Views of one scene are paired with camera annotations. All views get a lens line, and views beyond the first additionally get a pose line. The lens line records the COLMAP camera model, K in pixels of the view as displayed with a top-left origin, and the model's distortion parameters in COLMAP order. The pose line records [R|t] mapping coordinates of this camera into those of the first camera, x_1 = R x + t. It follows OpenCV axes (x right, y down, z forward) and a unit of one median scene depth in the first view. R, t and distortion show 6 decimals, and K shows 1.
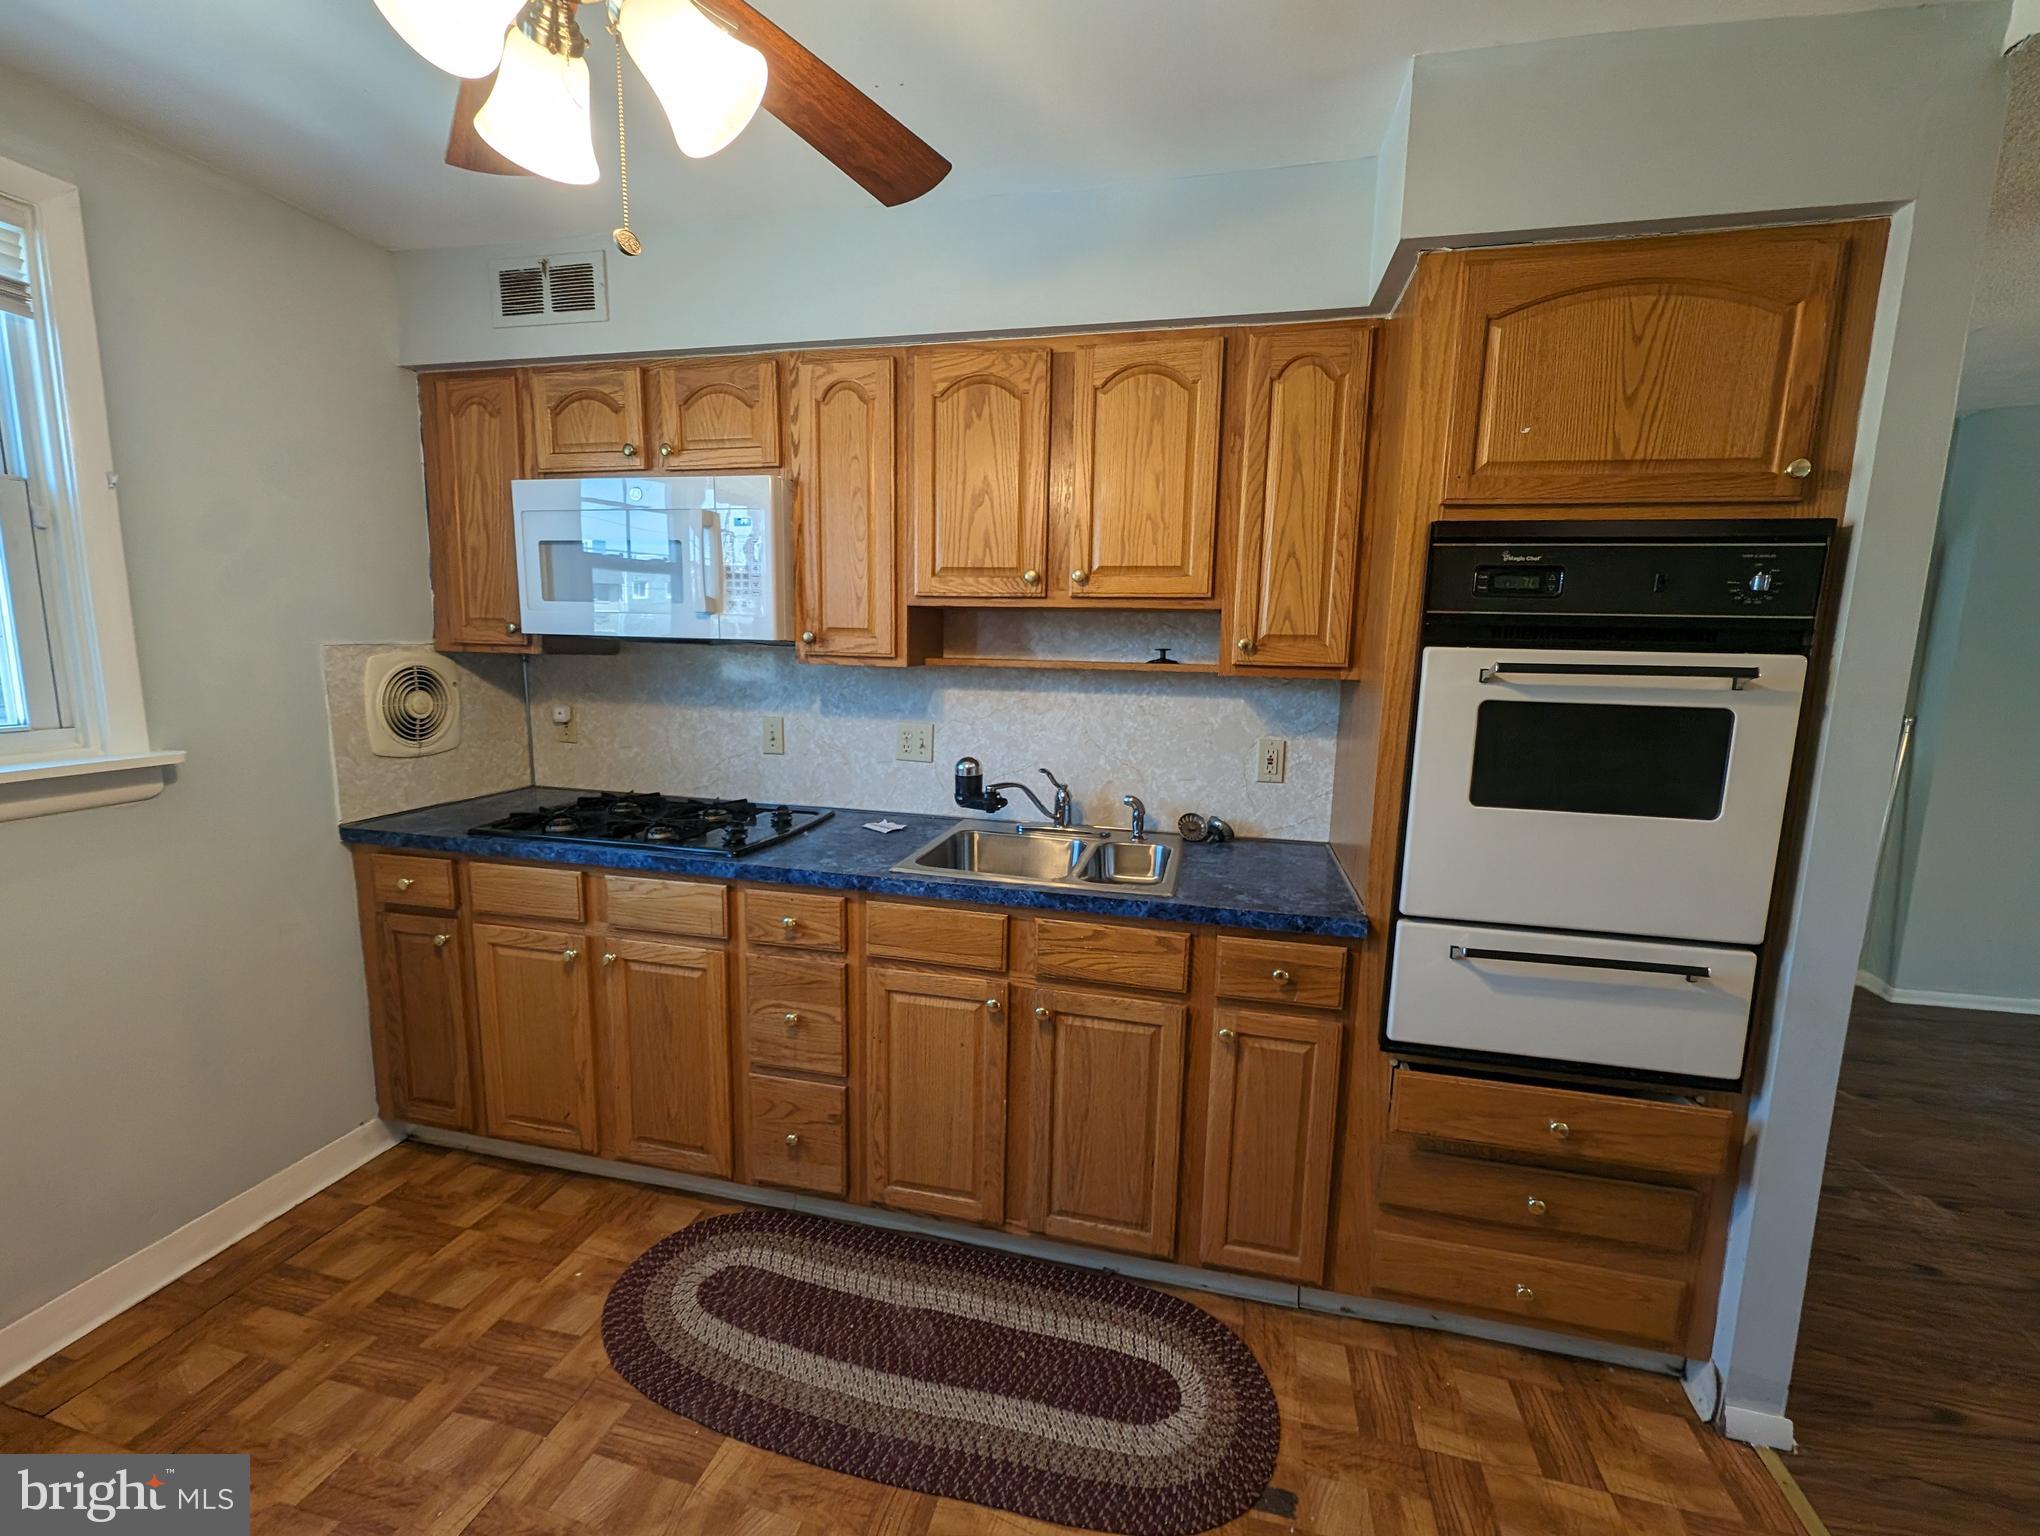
lens RADIAL K [[840.7, 0, 1025.0], [0, 840.7, 763.6], [0, 0, 1]] dist [0.000882, -0.000791]
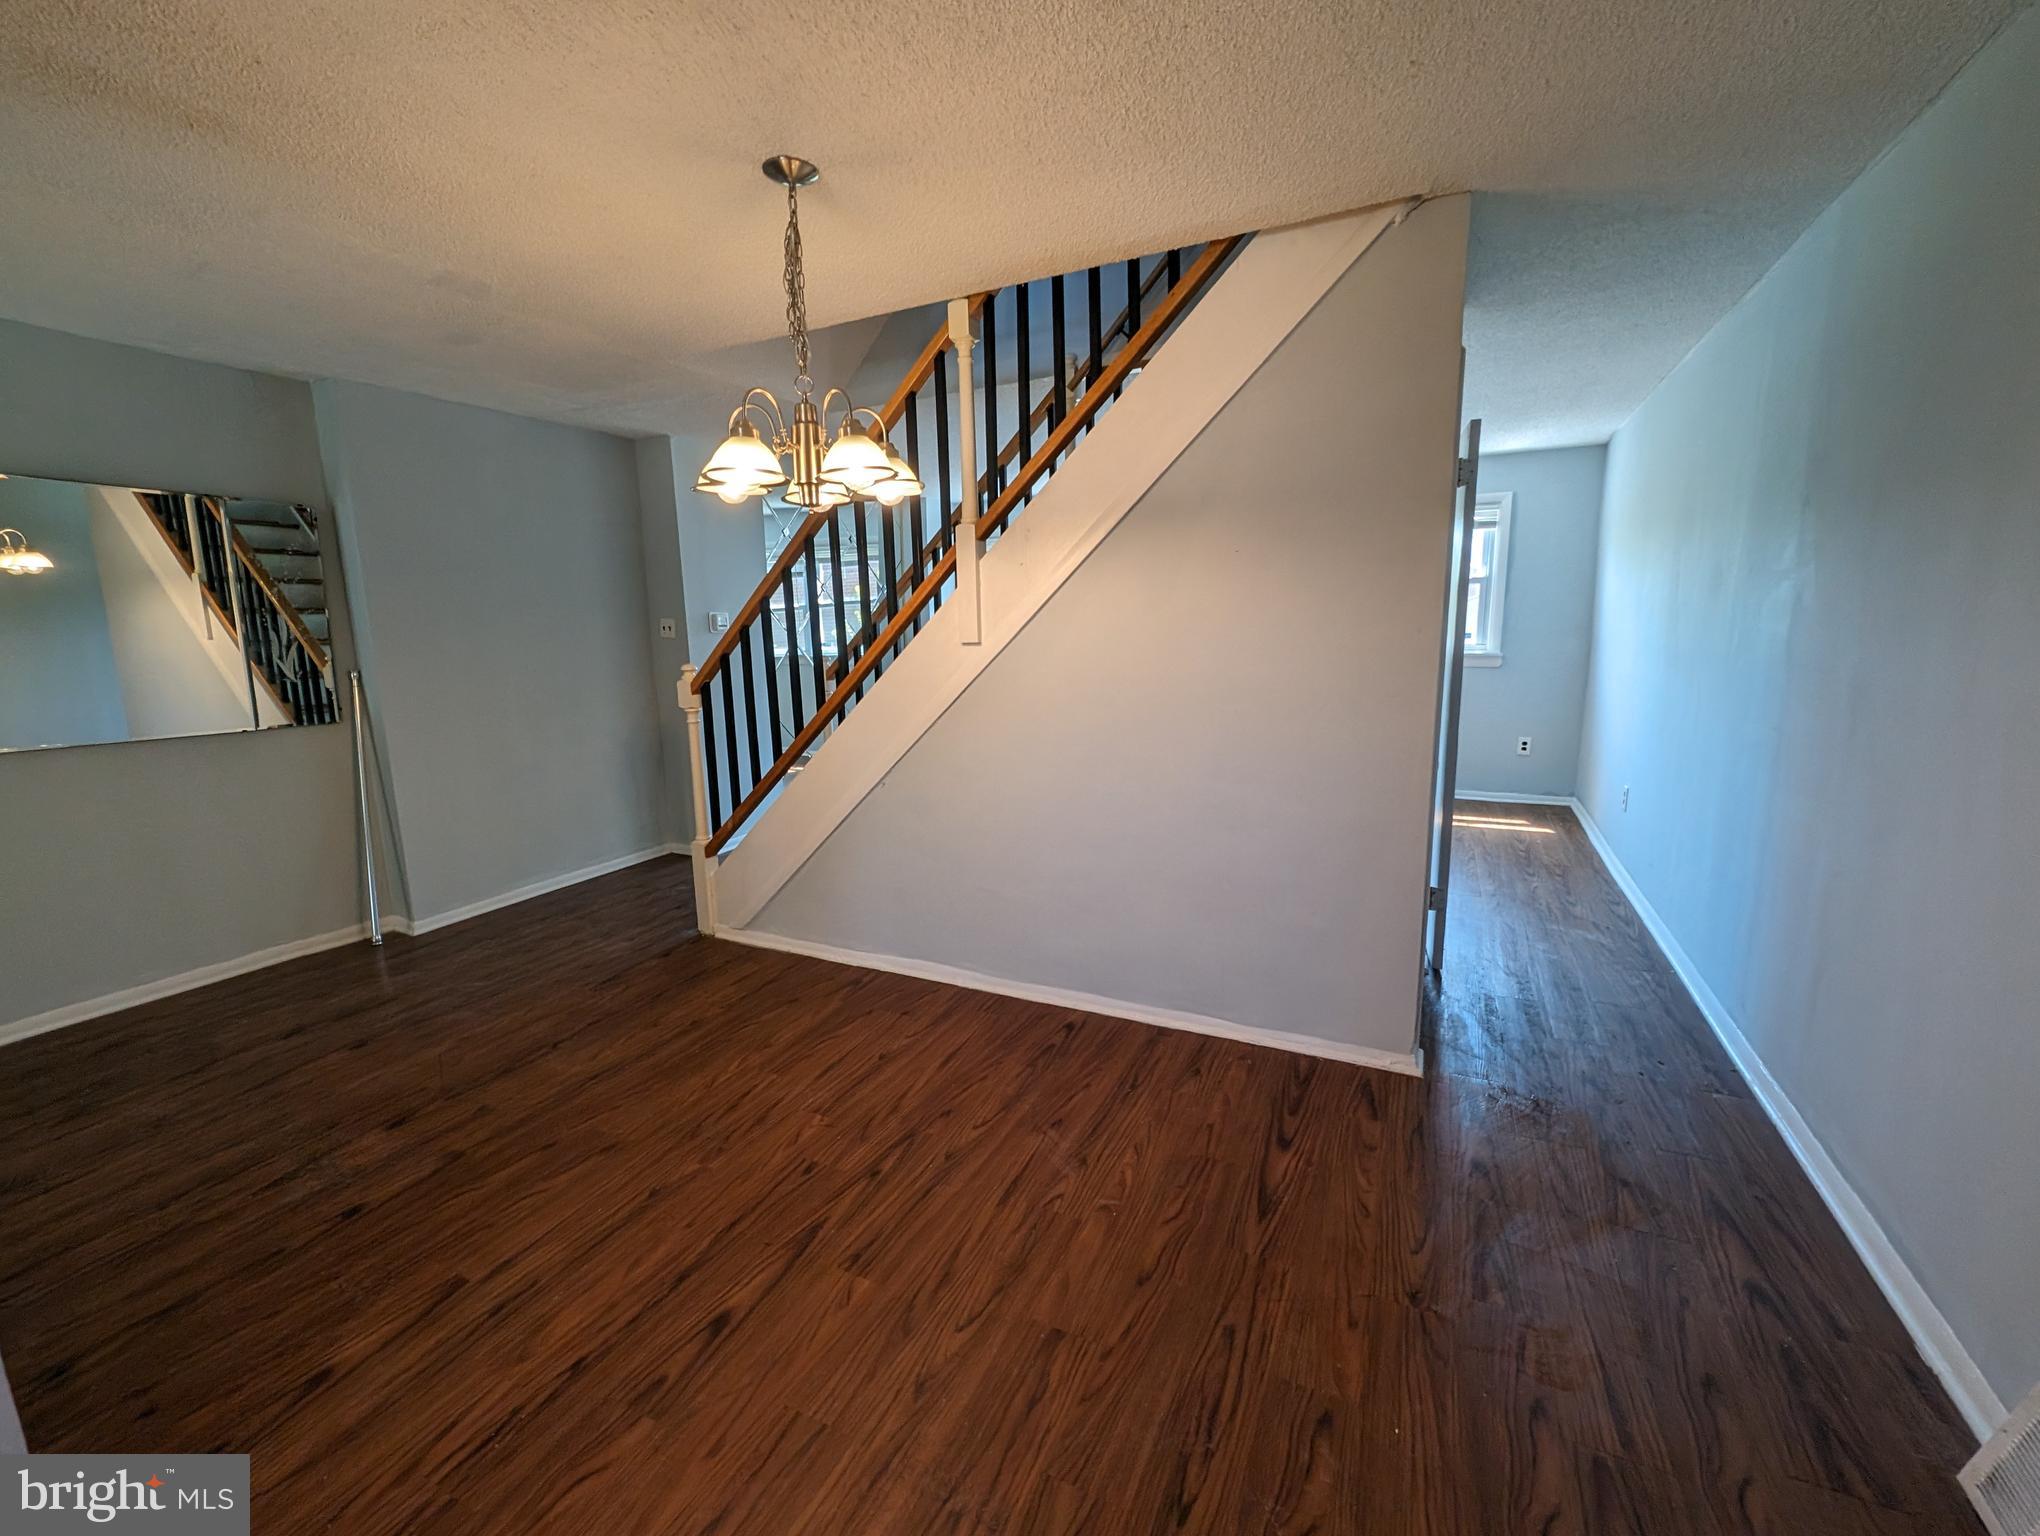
lens RADIAL K [[840.7, 0, 1023.5], [0, 840.7, 770.3], [0, 0, 1]] dist [0.000882, -0.000791]
pose [[0.233142, -0.200237, 0.951604, 0.445361], [0.168393, 0.972100, 0.163294, 0.064438], [-0.957752, 0.122173, 0.260356, -0.102484]]
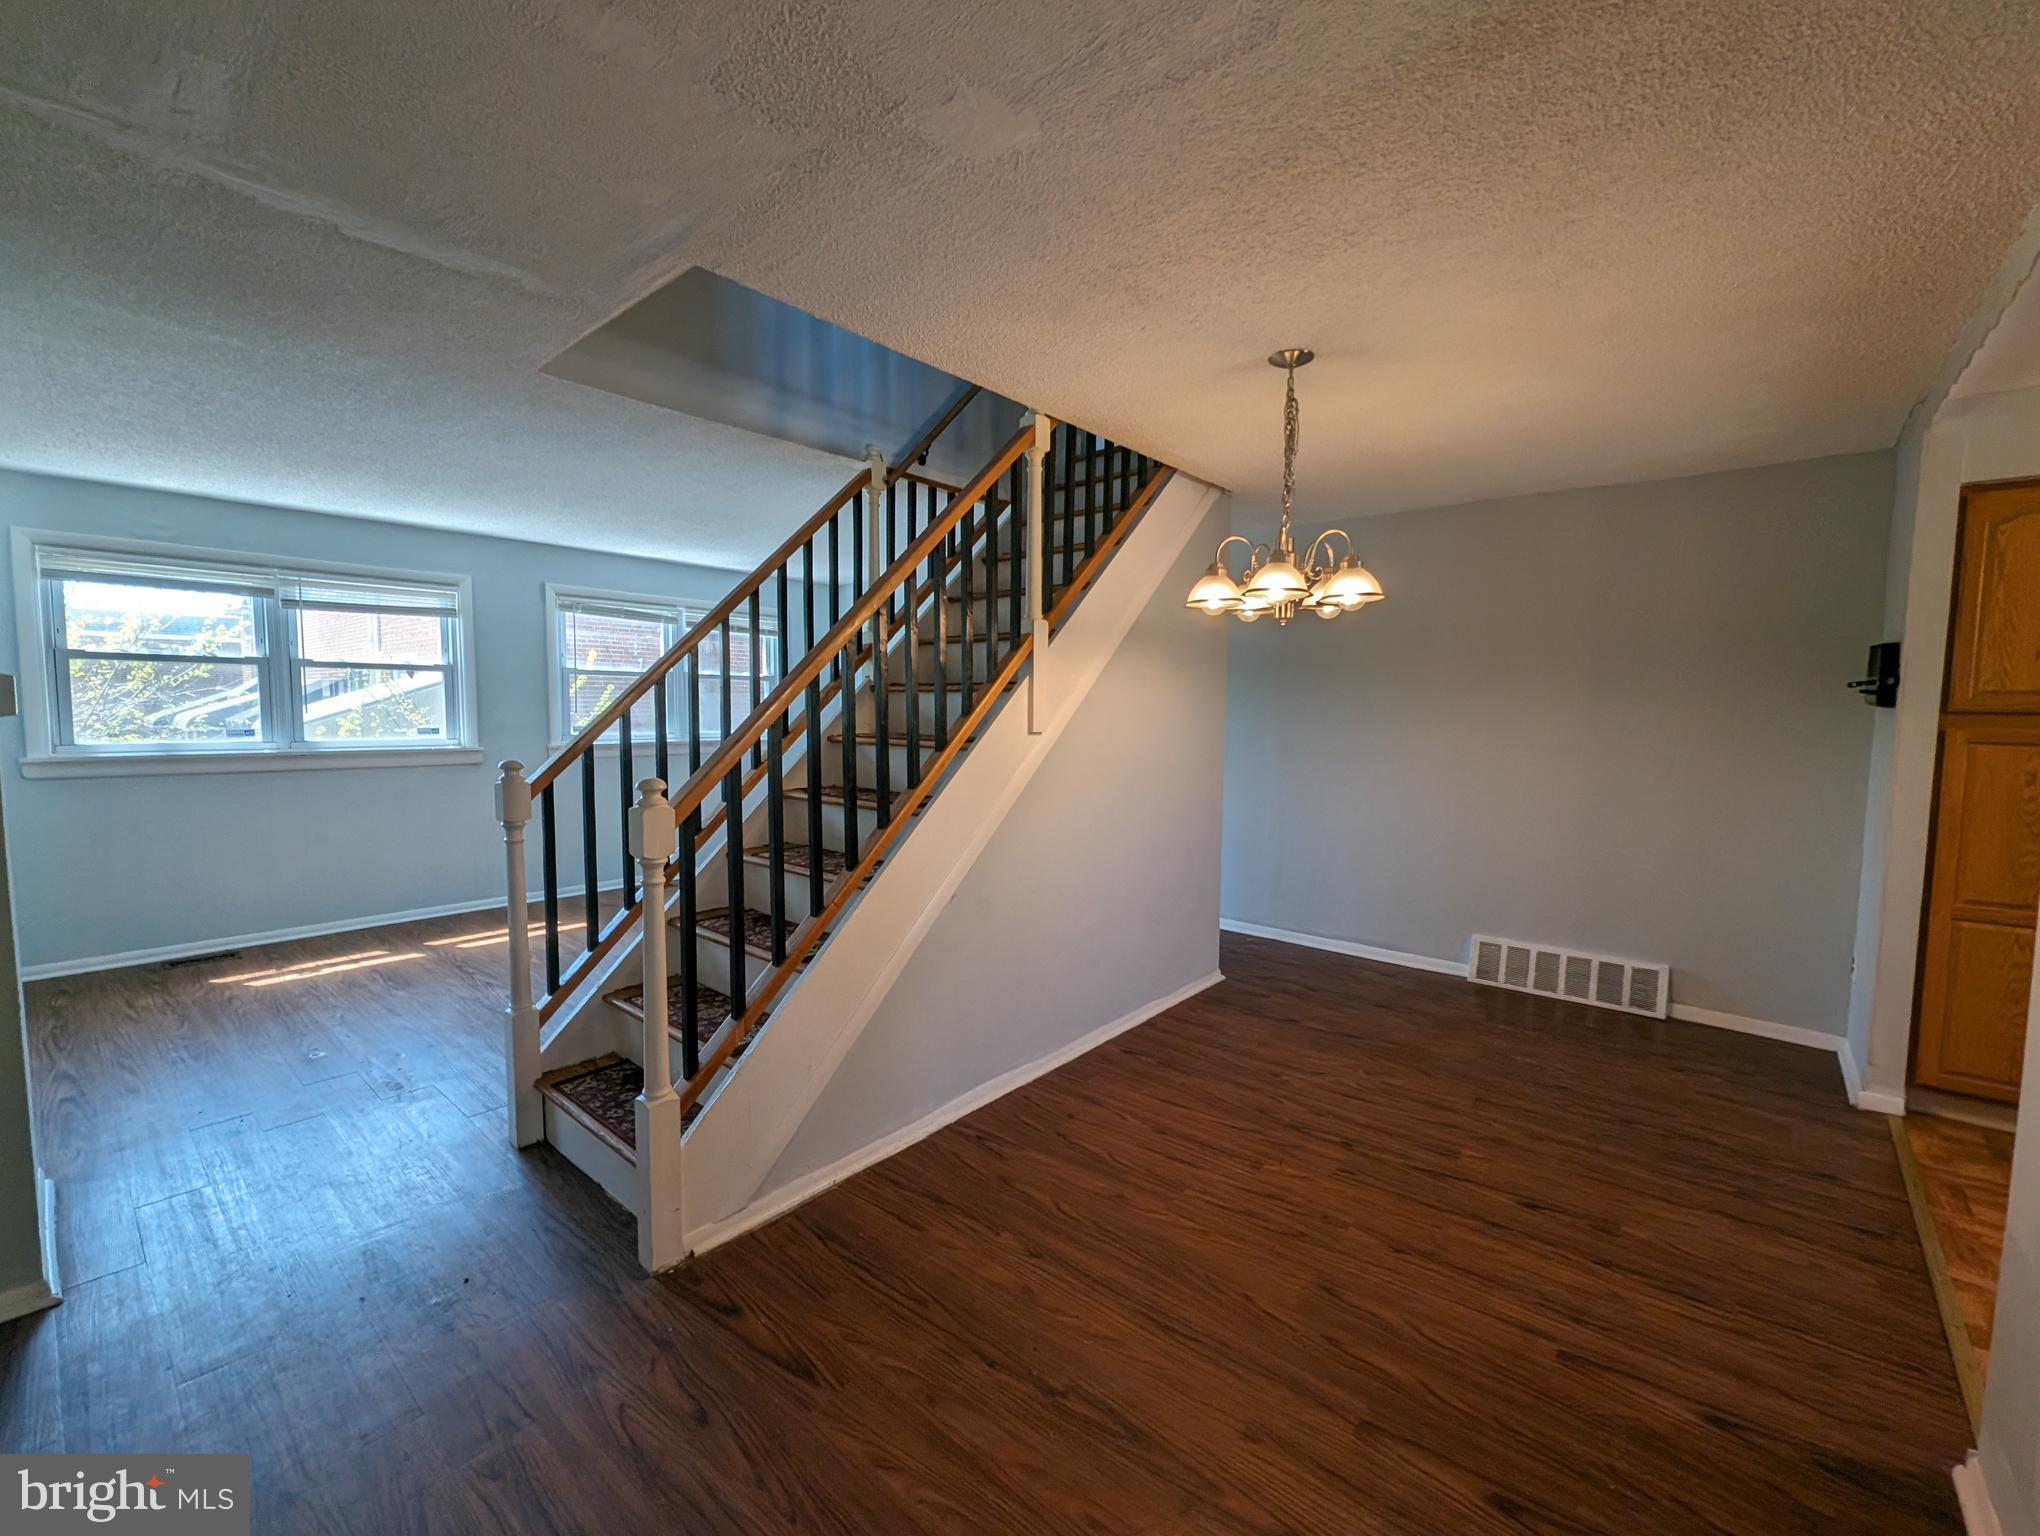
lens RADIAL K [[840.7, 0, 1019.2], [0, 840.7, 769.3], [0, 0, 1]] dist [0.000882, -0.000791]
pose [[-0.884271, -0.064365, 0.462517, 1.248463], [0.041843, 0.975550, 0.215759, -0.217458], [-0.465096, 0.210143, -0.859957, 1.836590]]
